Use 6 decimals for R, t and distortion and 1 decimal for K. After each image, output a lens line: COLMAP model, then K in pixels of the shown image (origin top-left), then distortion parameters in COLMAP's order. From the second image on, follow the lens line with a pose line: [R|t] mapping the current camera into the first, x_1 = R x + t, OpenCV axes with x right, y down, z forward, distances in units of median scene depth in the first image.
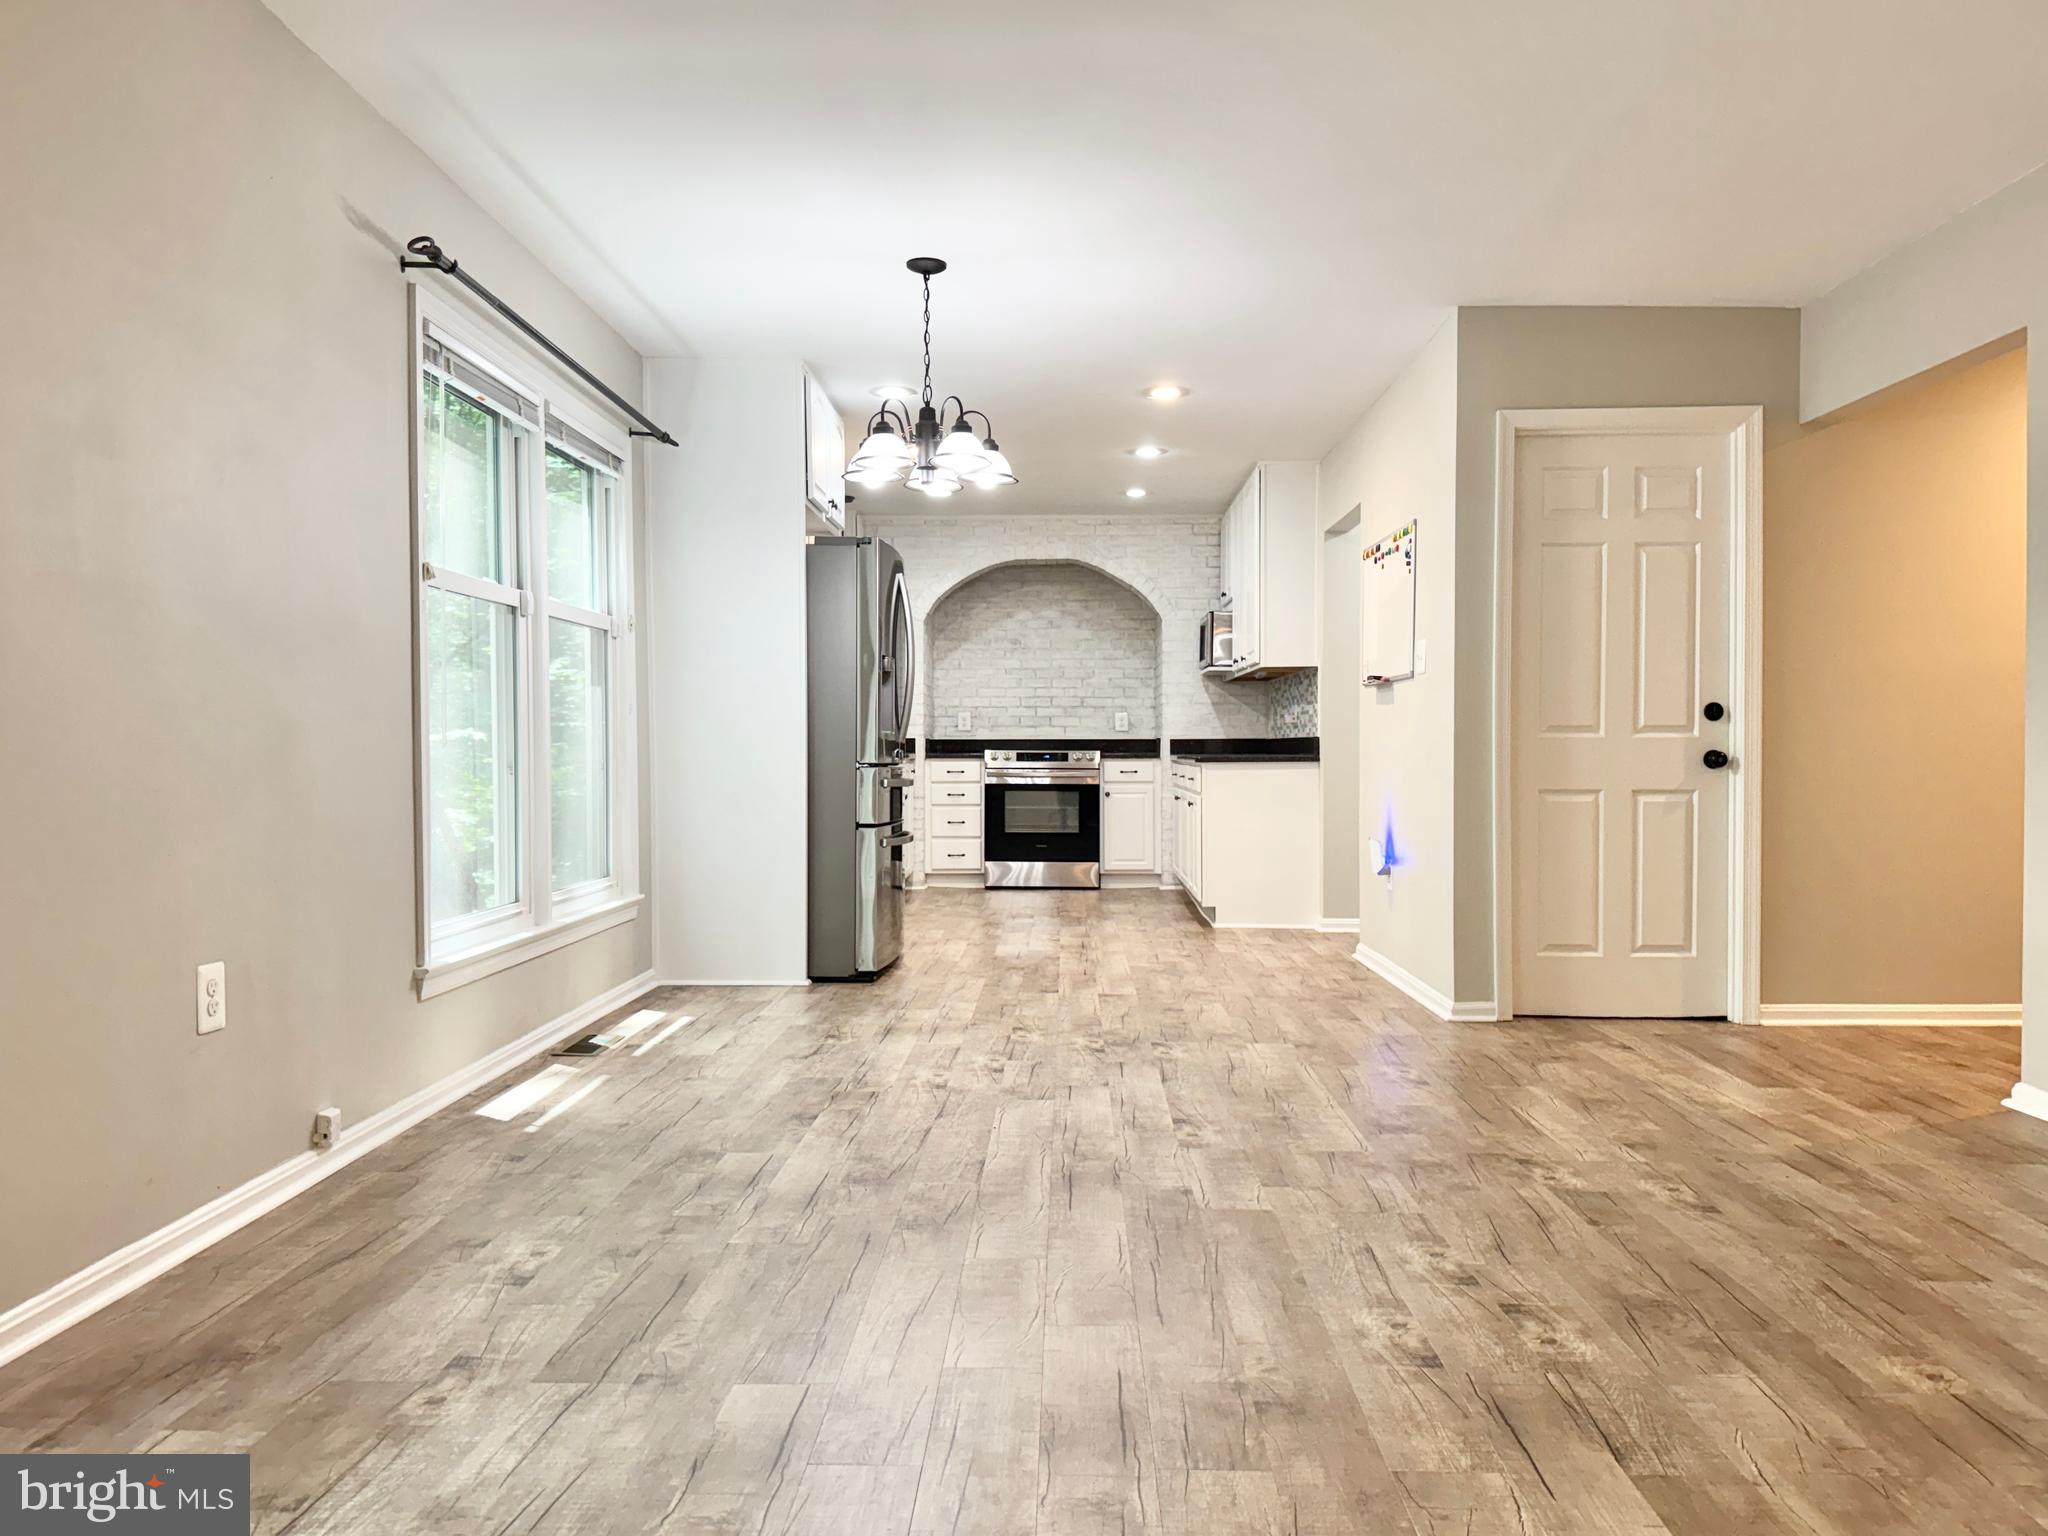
lens RADIAL K [[1501.5, 0, 1029.9], [0, 1501.5, 807.6], [0, 0, 1]] dist [-0.003784, -0.005641]
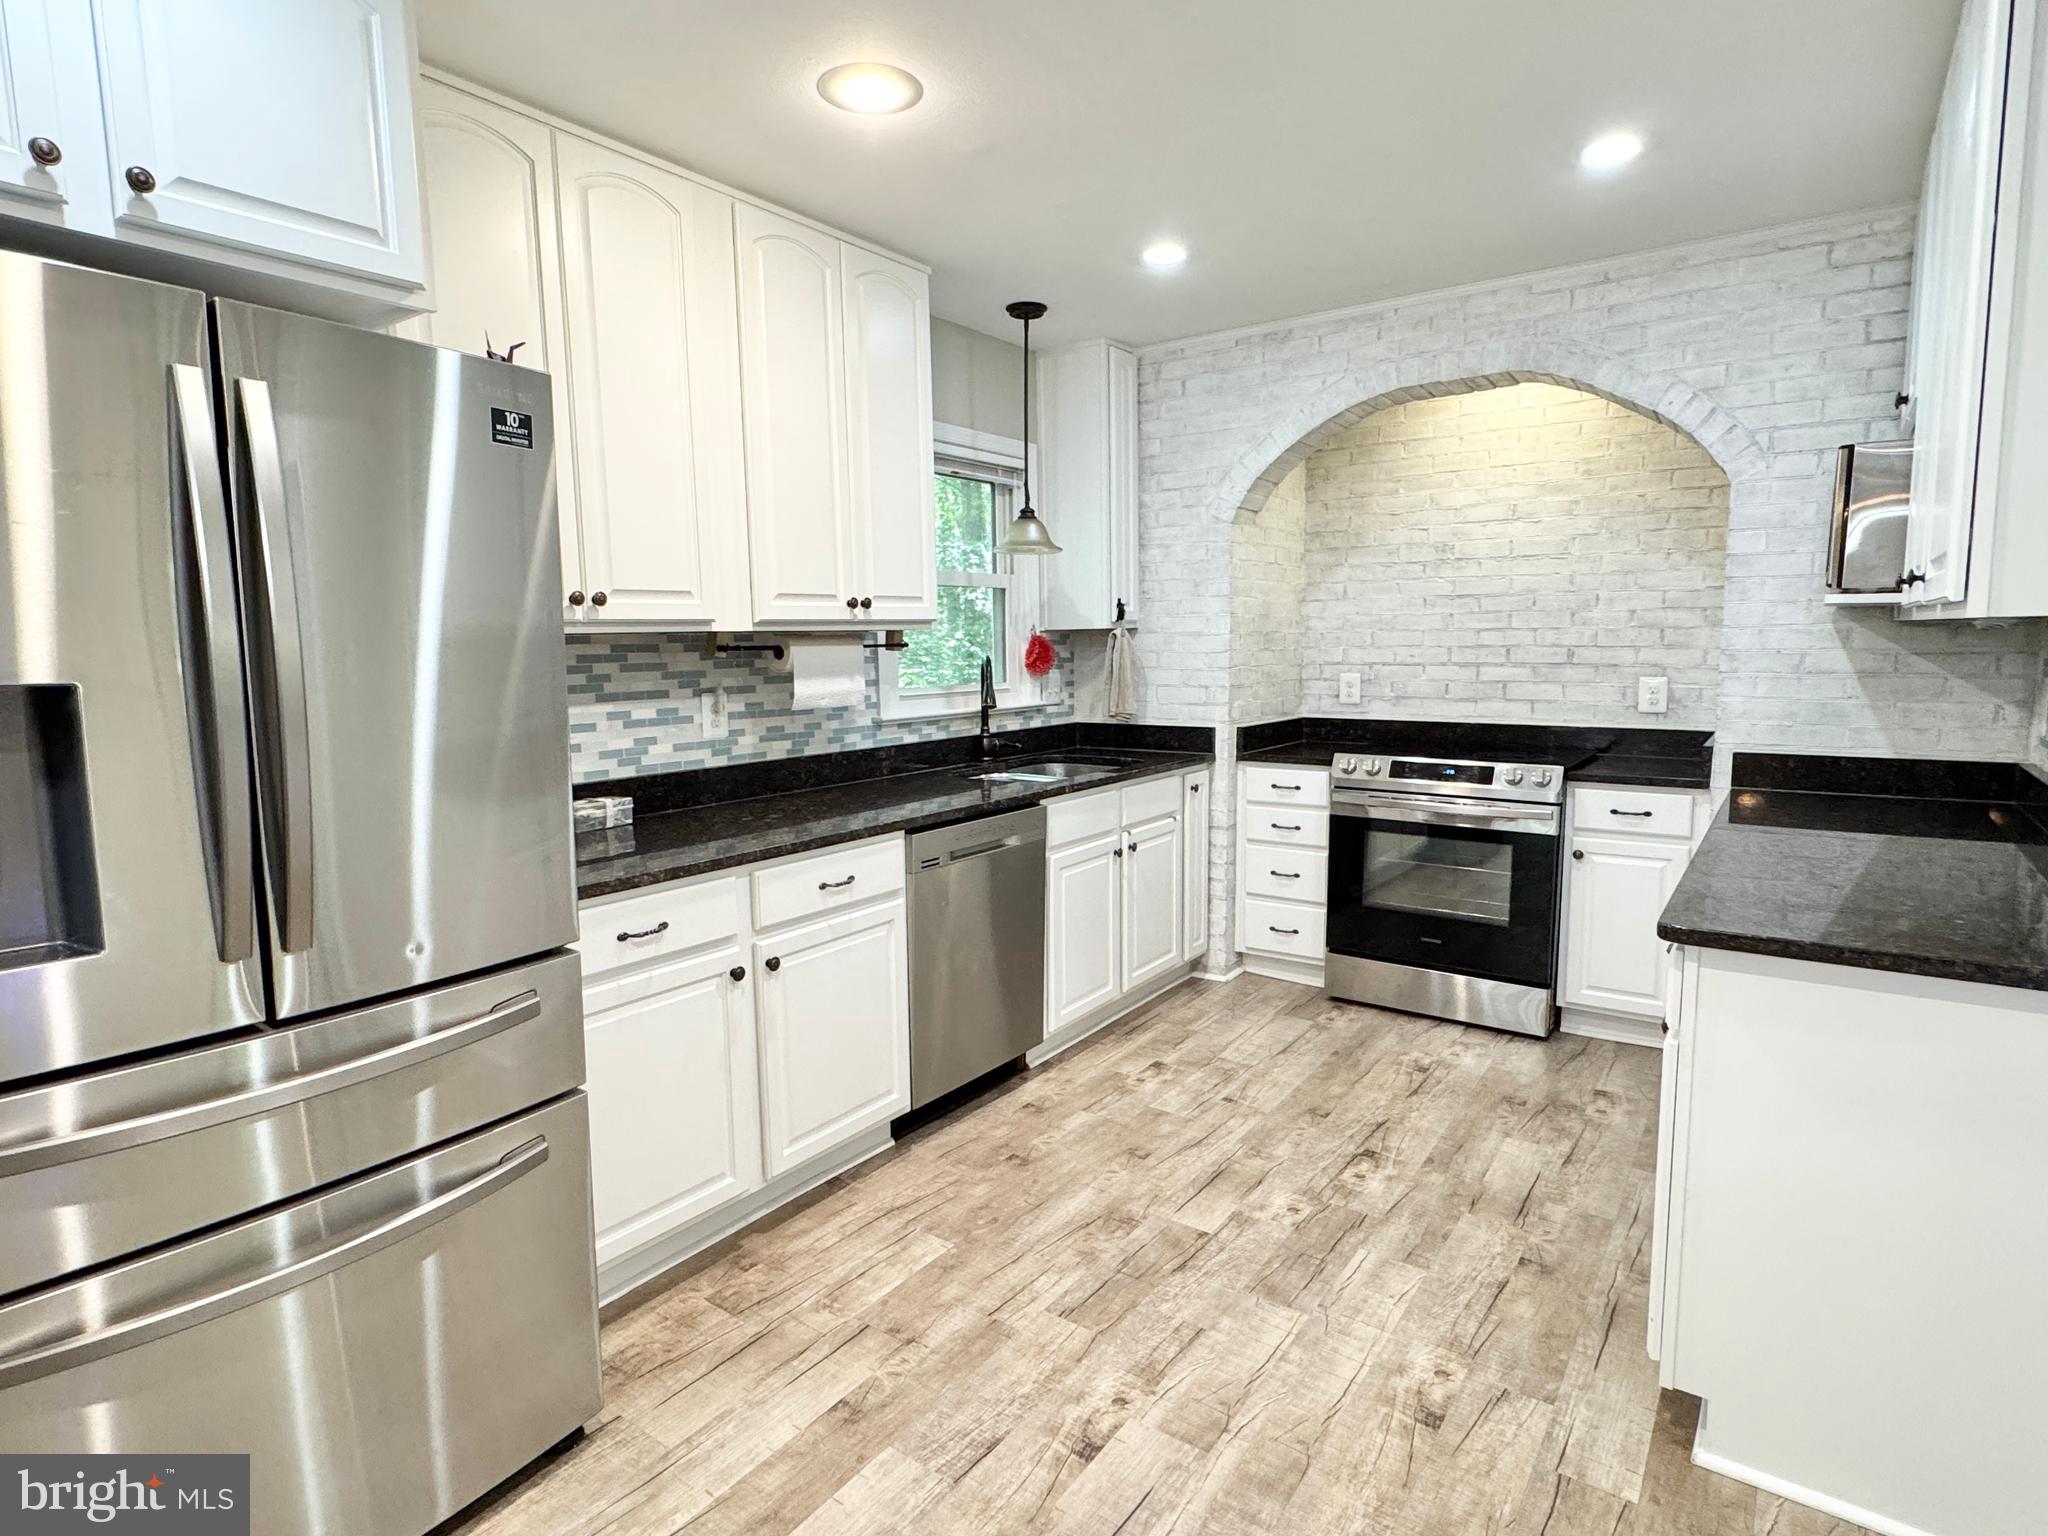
lens RADIAL K [[1098.1, 0, 1024.0], [0, 1098.1, 768.0], [0, 0, 1]] dist [0.001568, -0.000337]
pose [[0.821456, 0.058257, -0.567289, 0.105085], [-0.009870, 0.996072, 0.087998, -0.067091], [0.570187, -0.066687, 0.818804, 0.605698]]
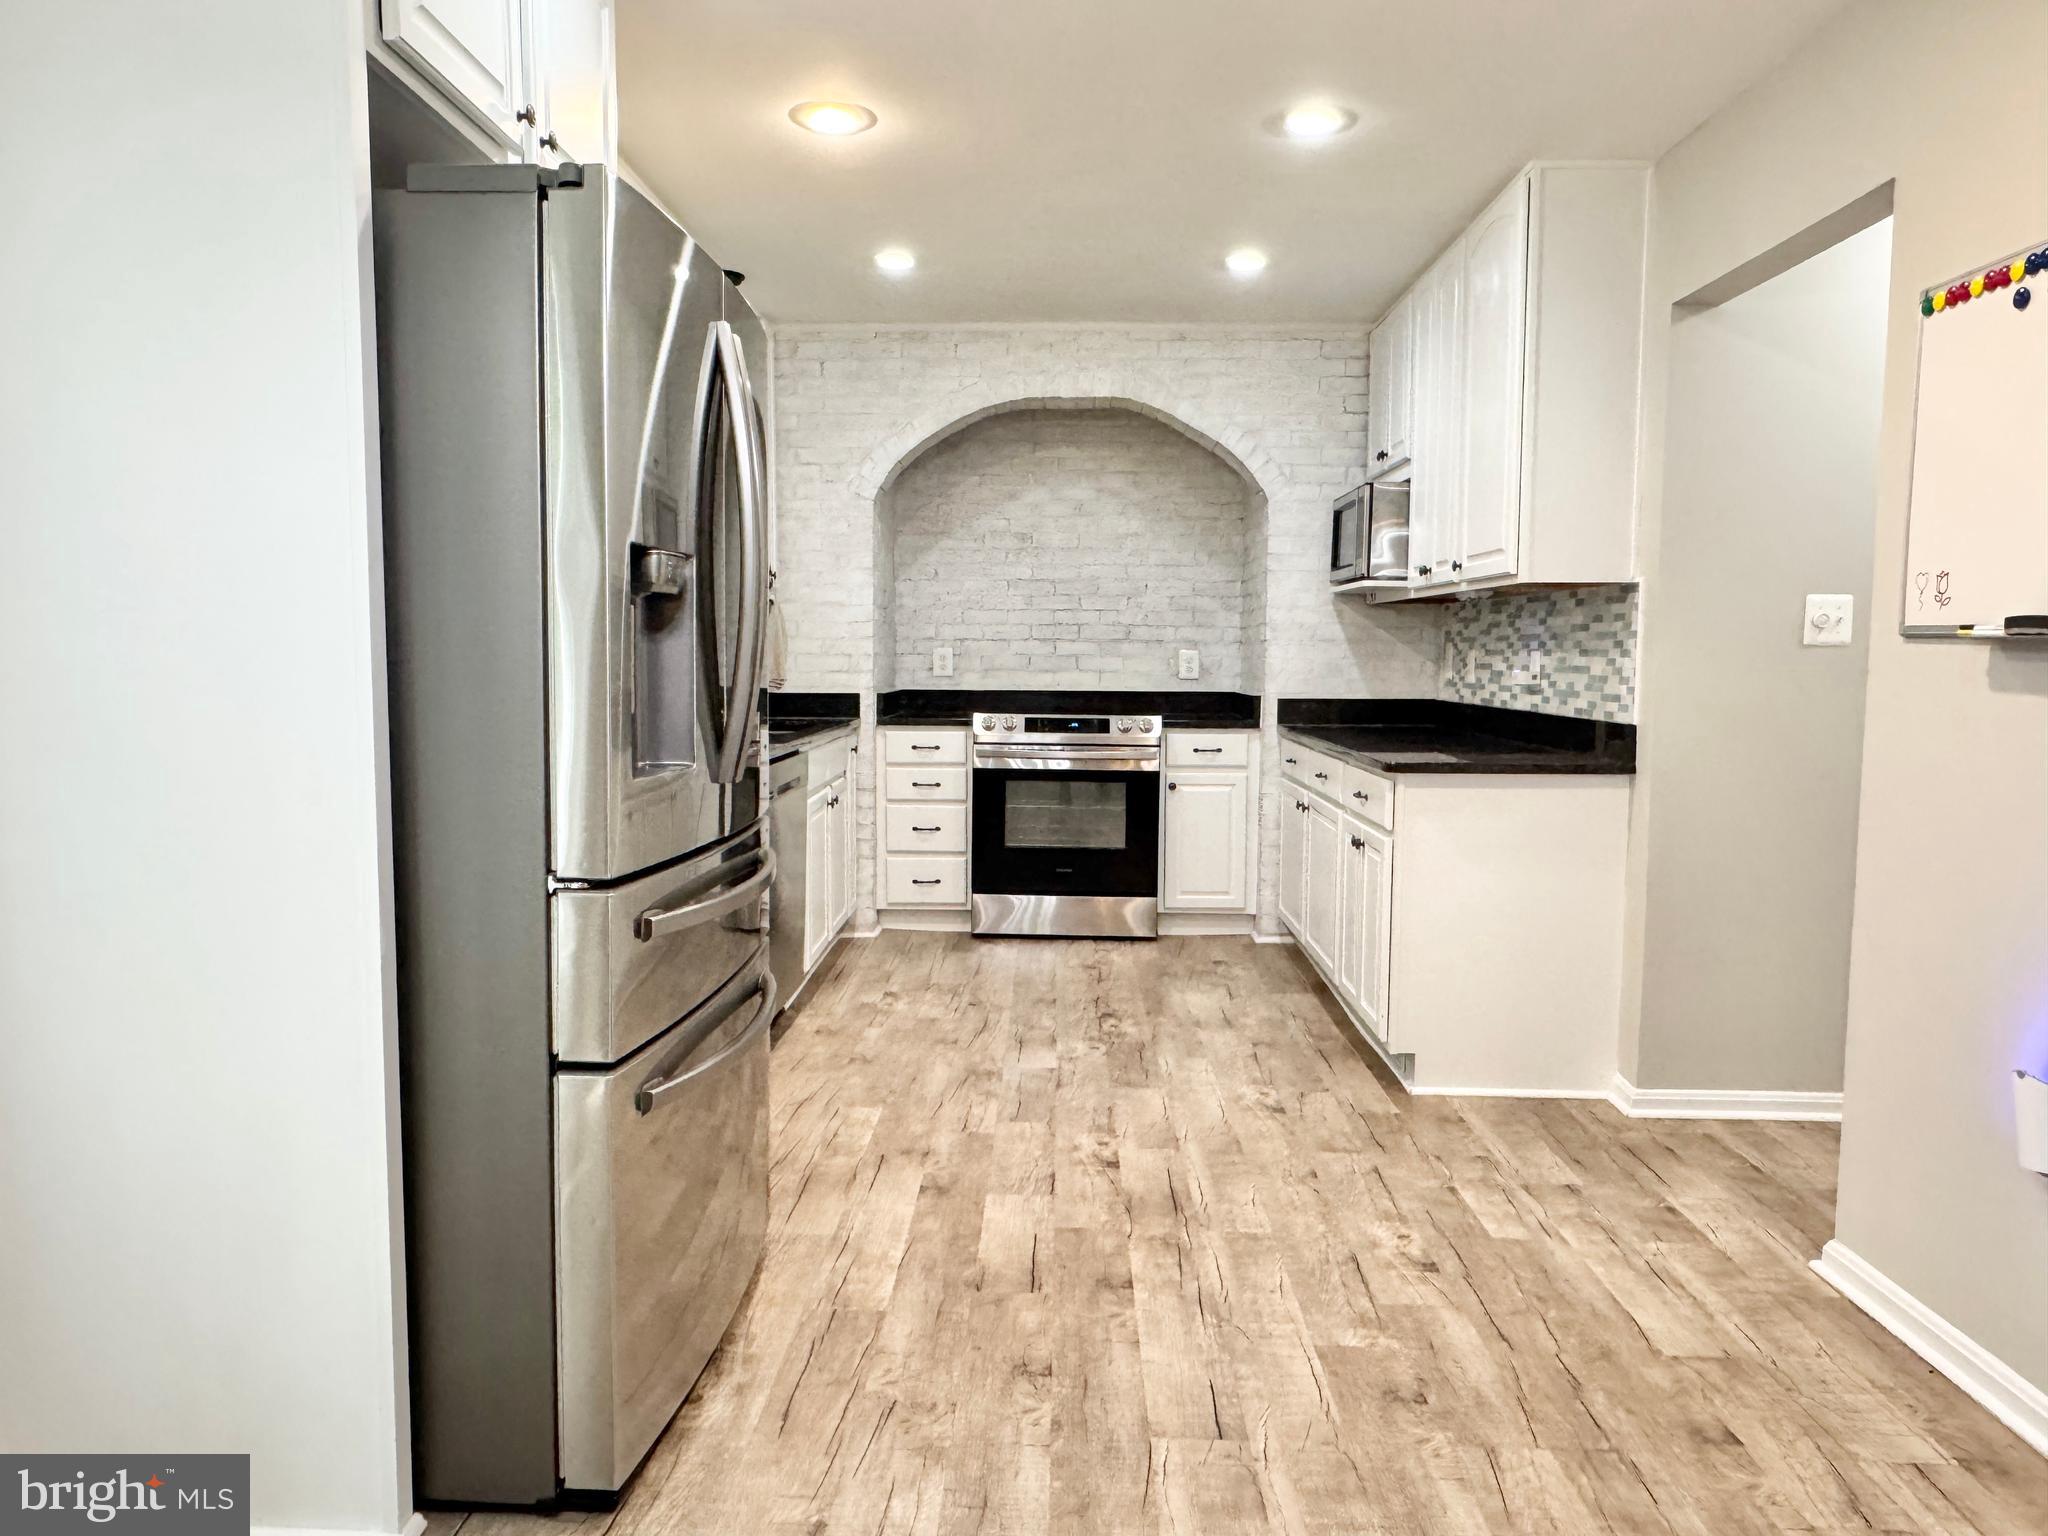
lens RADIAL K [[1380.6, 0, 1020.4], [0, 1380.6, 774.7], [0, 0, 1]] dist [-0.006405, 0.000896]
pose [[0.999952, 0.007642, -0.006071, -0.007088], [-0.007317, 0.998625, 0.051900, -0.042801], [0.006459, -0.051853, 0.998634, 0.436041]]
